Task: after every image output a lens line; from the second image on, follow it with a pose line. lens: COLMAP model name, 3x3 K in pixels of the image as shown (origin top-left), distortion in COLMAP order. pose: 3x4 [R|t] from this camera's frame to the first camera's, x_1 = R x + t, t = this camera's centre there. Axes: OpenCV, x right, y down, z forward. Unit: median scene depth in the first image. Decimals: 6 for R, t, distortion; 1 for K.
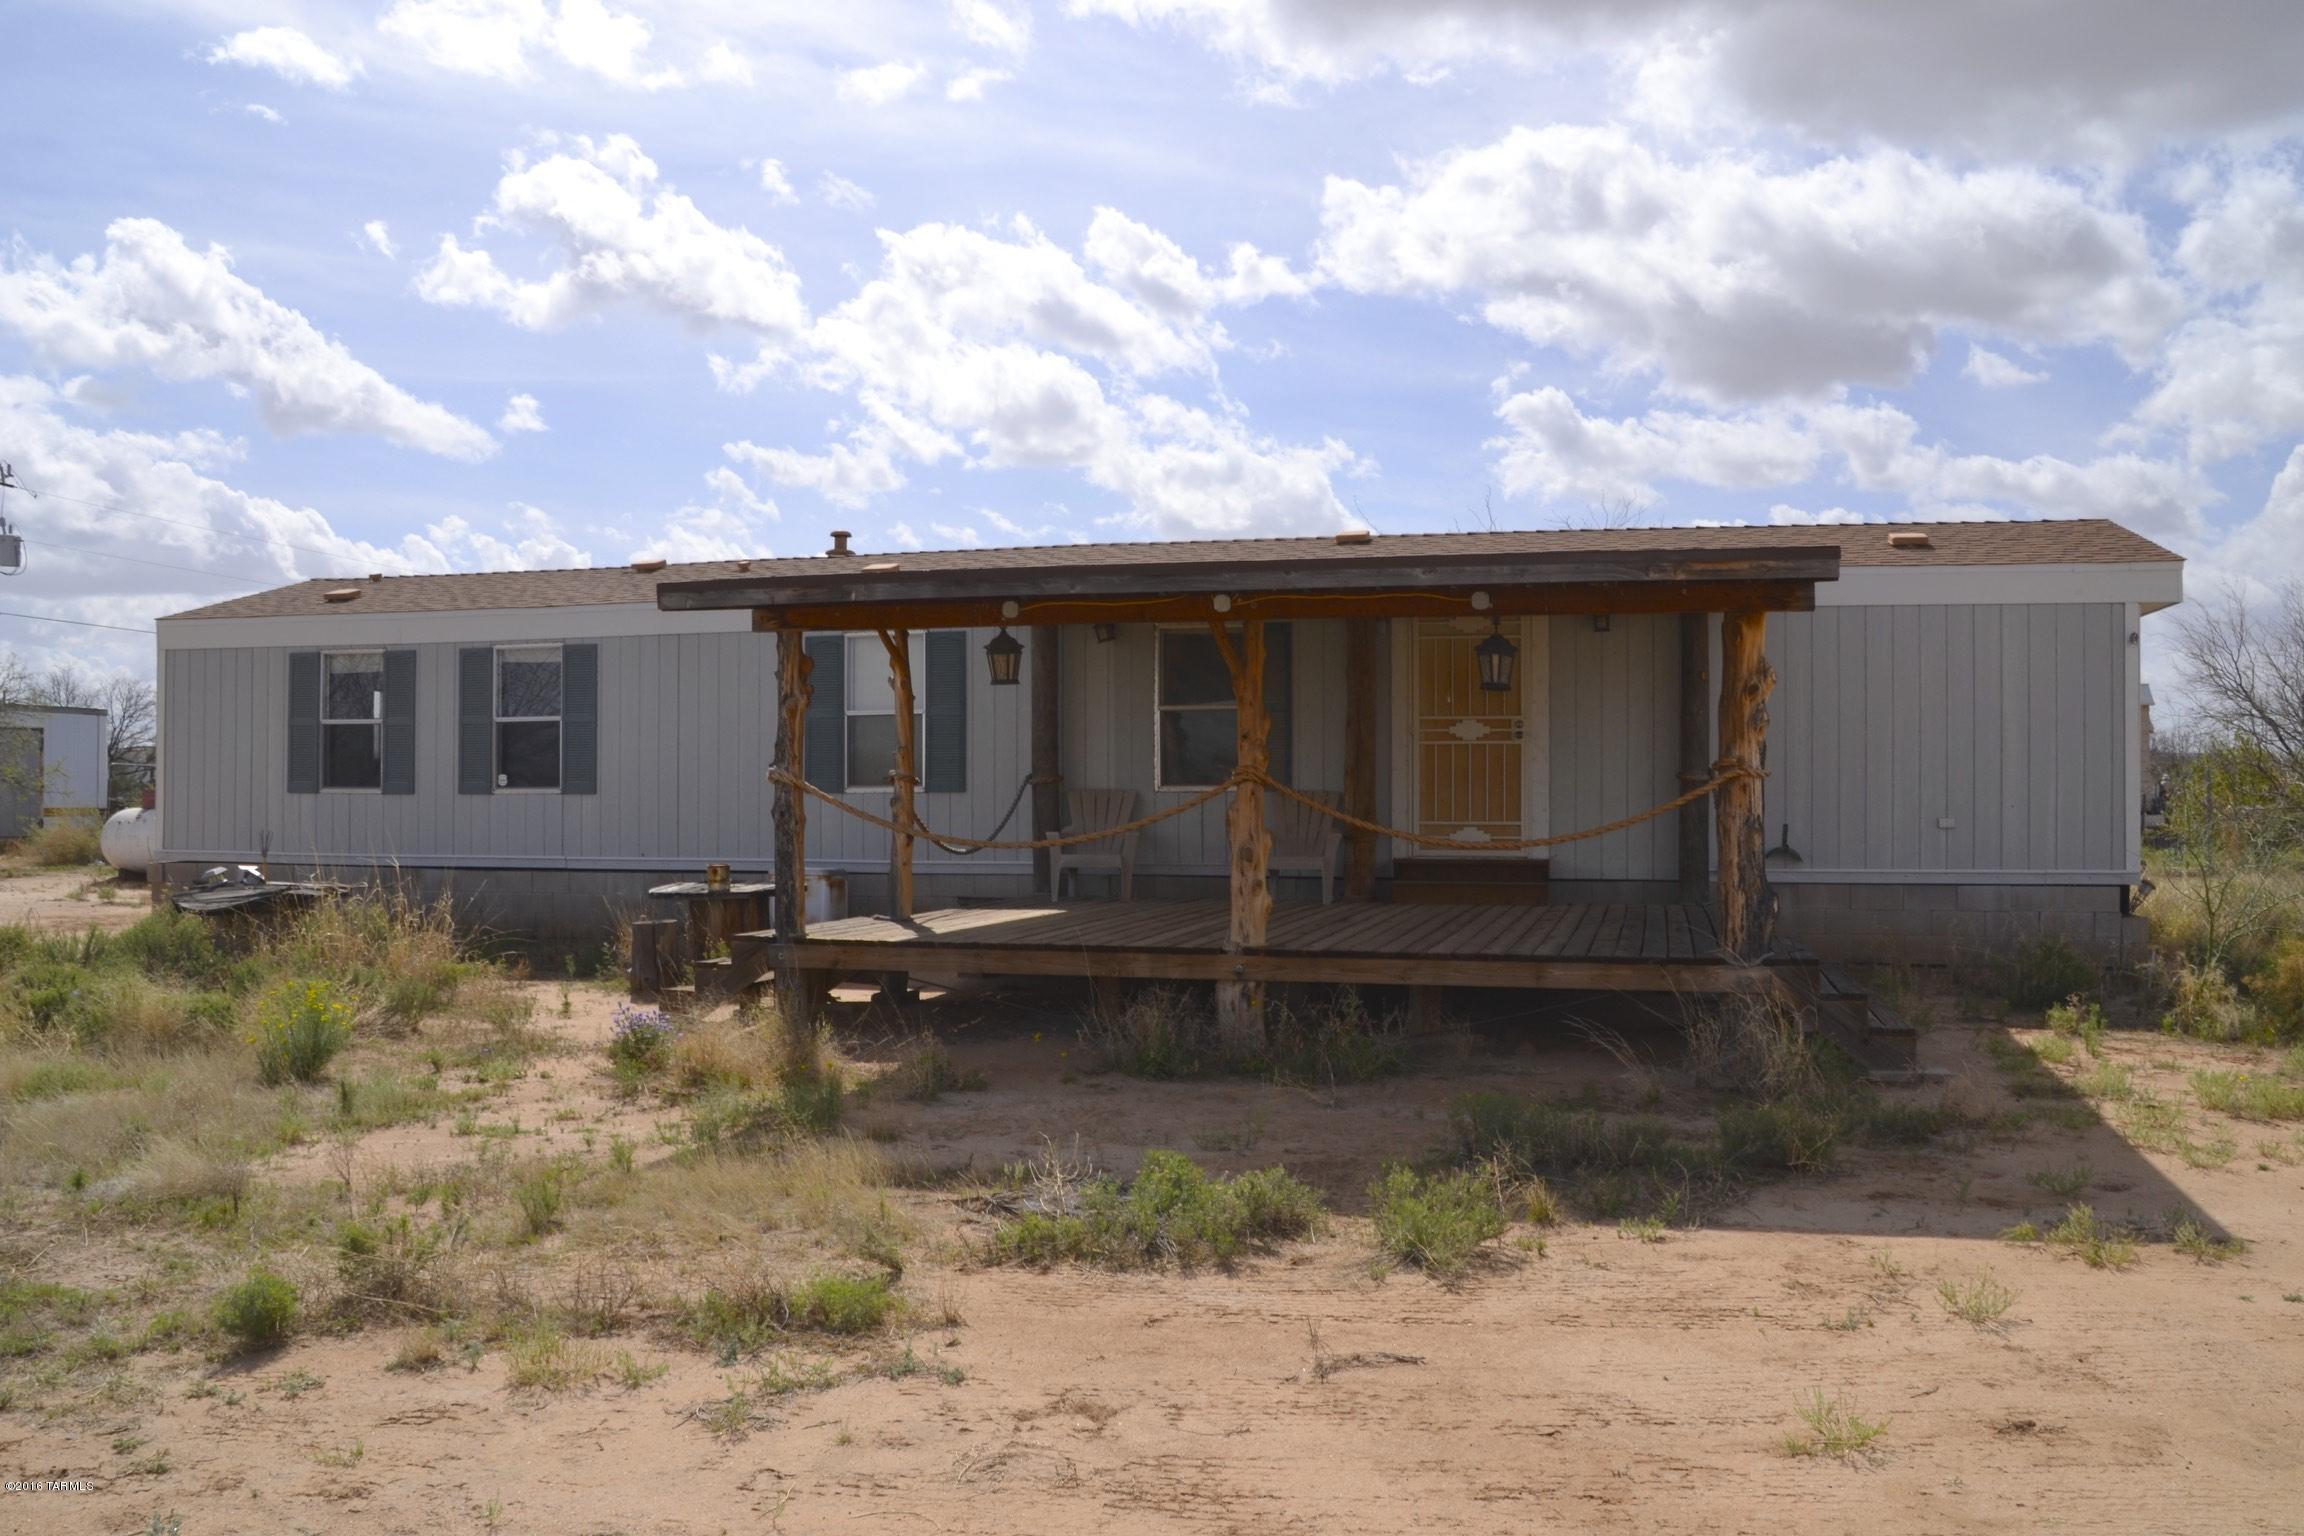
lens RADIAL K [[1977.9, 0, 1155.4], [0, 1977.9, 803.1], [0, 0, 1]] dist [-0.160826, 0.070945]
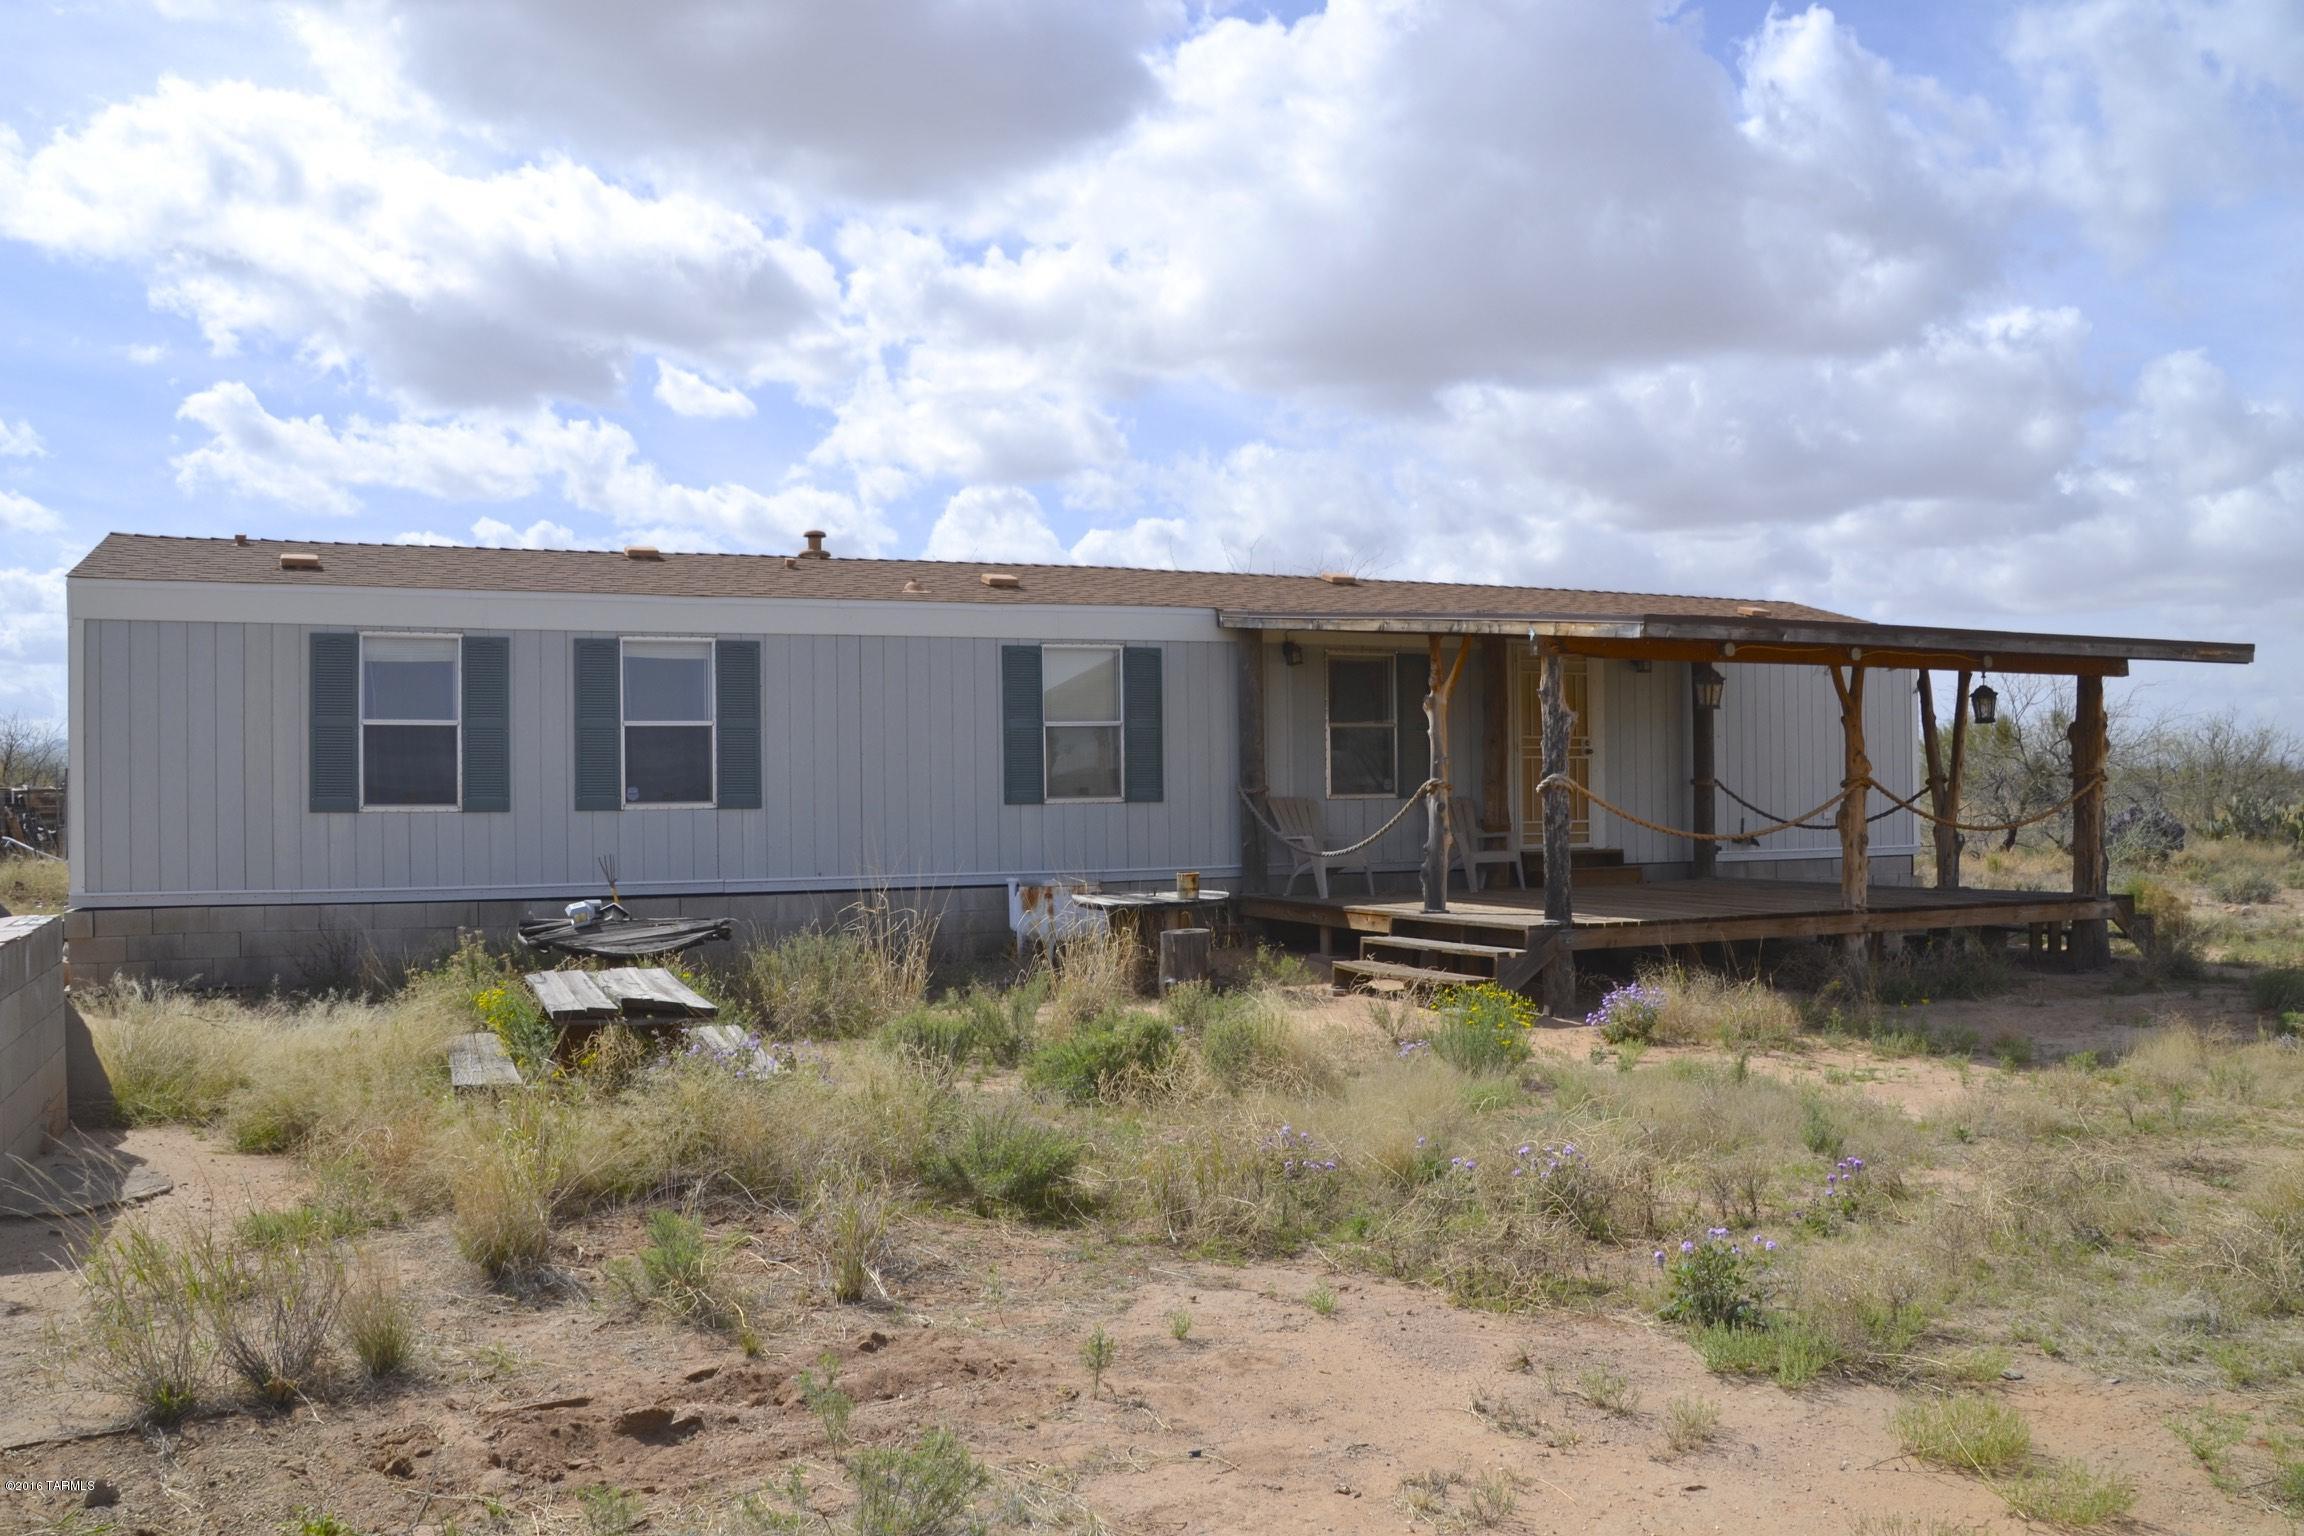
lens RADIAL K [[1977.9, 0, 1155.4], [0, 1977.9, 803.1], [0, 0, 1]] dist [-0.160826, 0.070945]
pose [[0.750024, -0.009631, 0.661340, -0.745977], [0.015475, 0.999876, -0.002988, -0.001668], [-0.661229, 0.012475, 0.750080, 0.201321]]
